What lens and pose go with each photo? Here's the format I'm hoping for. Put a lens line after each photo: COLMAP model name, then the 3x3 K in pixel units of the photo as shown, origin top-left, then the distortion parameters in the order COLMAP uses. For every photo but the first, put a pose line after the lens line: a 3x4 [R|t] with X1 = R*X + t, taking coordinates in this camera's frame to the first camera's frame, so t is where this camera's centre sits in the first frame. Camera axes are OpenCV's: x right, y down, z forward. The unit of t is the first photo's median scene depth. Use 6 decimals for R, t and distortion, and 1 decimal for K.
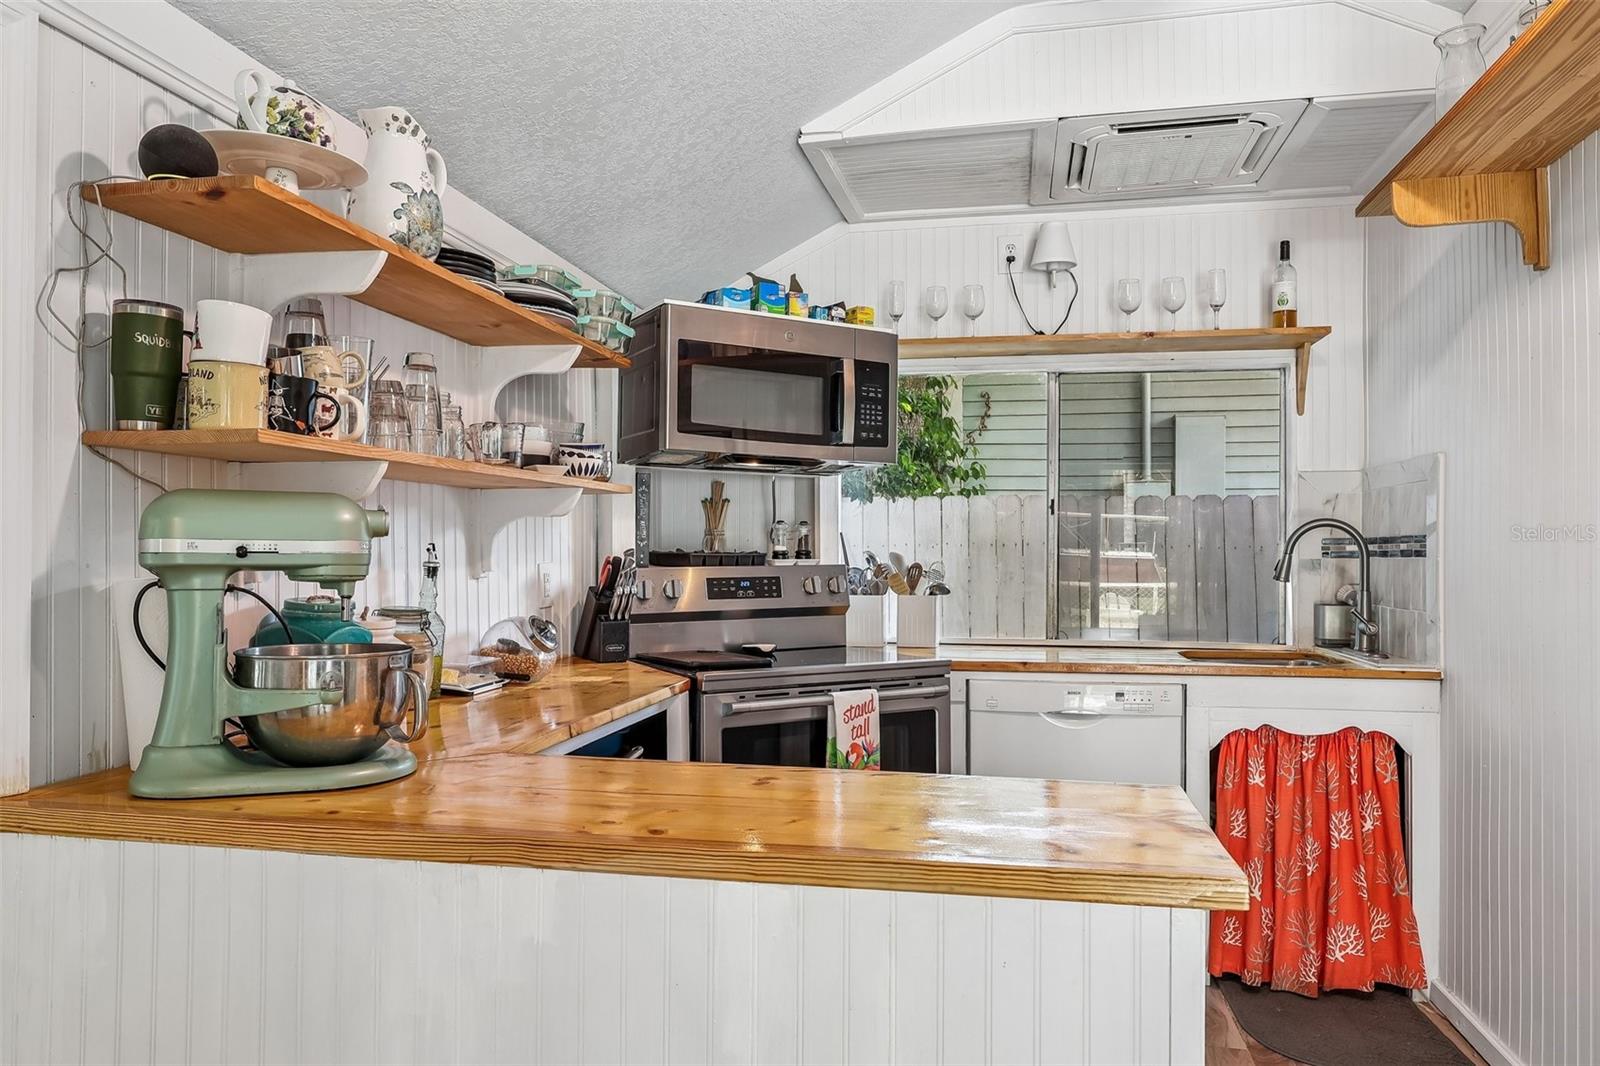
lens RADIAL K [[1040.4, 0, 803.8], [0, 1040.4, 533.7], [0, 0, 1]] dist [-0.003248, -0.000702]
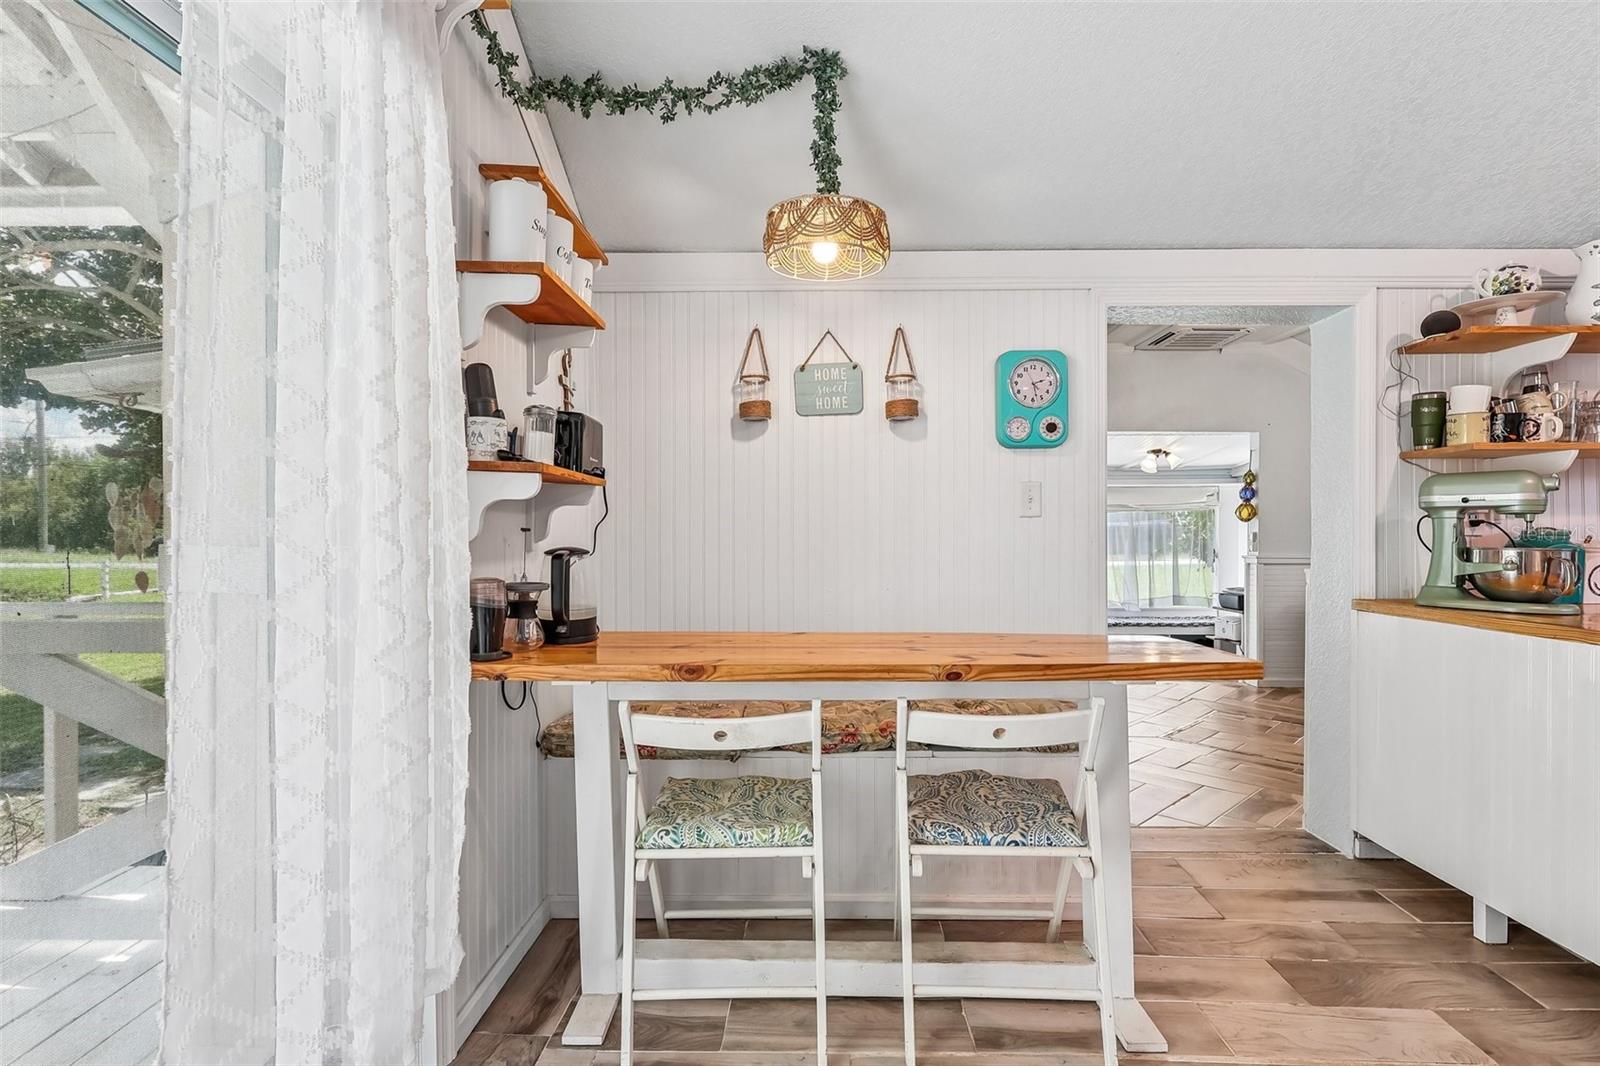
lens RADIAL K [[759.1, 0, 800.1], [0, 759.1, 534.8], [0, 0, 1]] dist [-0.002337, 0.002314]
pose [[0.179988, -0.001736, -0.983667, 0.741458], [0.016241, 0.999867, 0.001207, 0.061905], [0.983535, -0.016193, 0.179992, -0.640399]]
